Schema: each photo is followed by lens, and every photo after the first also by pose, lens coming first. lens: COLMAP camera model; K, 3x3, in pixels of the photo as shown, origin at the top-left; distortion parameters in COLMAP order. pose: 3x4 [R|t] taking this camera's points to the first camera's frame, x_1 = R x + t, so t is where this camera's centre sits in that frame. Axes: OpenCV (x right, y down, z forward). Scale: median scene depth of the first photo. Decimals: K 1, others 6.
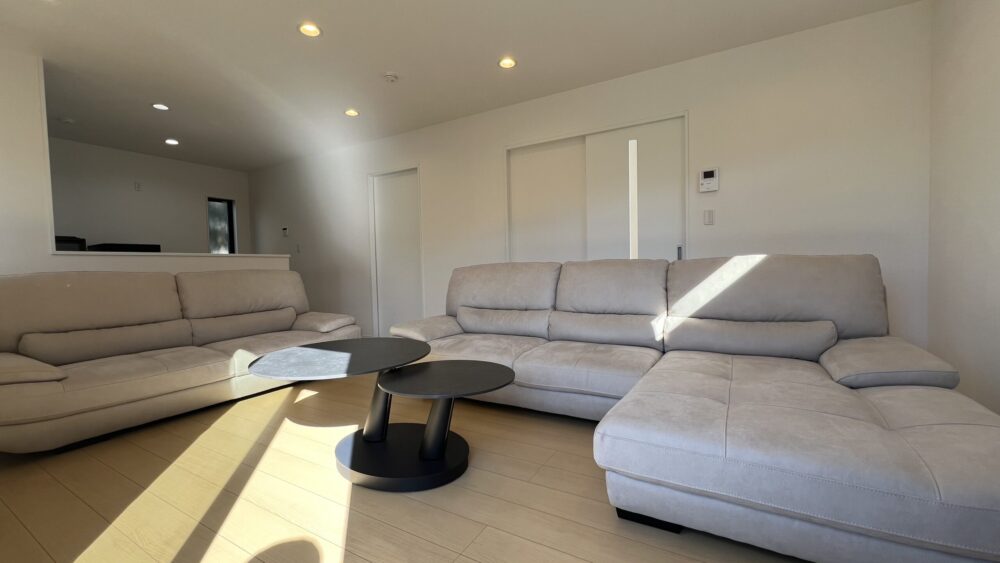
lens RADIAL K [[395.8, 0, 501.6], [0, 395.8, 282.1], [0, 0, 1]] dist [-0.003616, -0.000178]
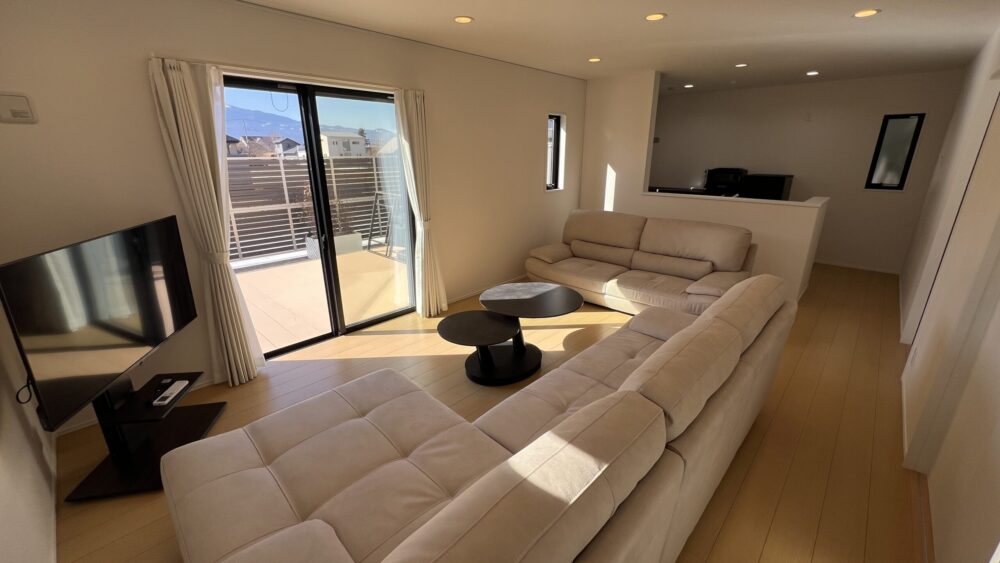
lens RADIAL K [[395.8, 0, 498.9], [0, 395.8, 281.5], [0, 0, 1]] dist [-0.003616, -0.000178]
pose [[-0.245224, 0.318429, -0.915679, 0.819634], [-0.029852, 0.941591, 0.335434, -0.310130], [0.969007, 0.109591, -0.221395, 0.912220]]
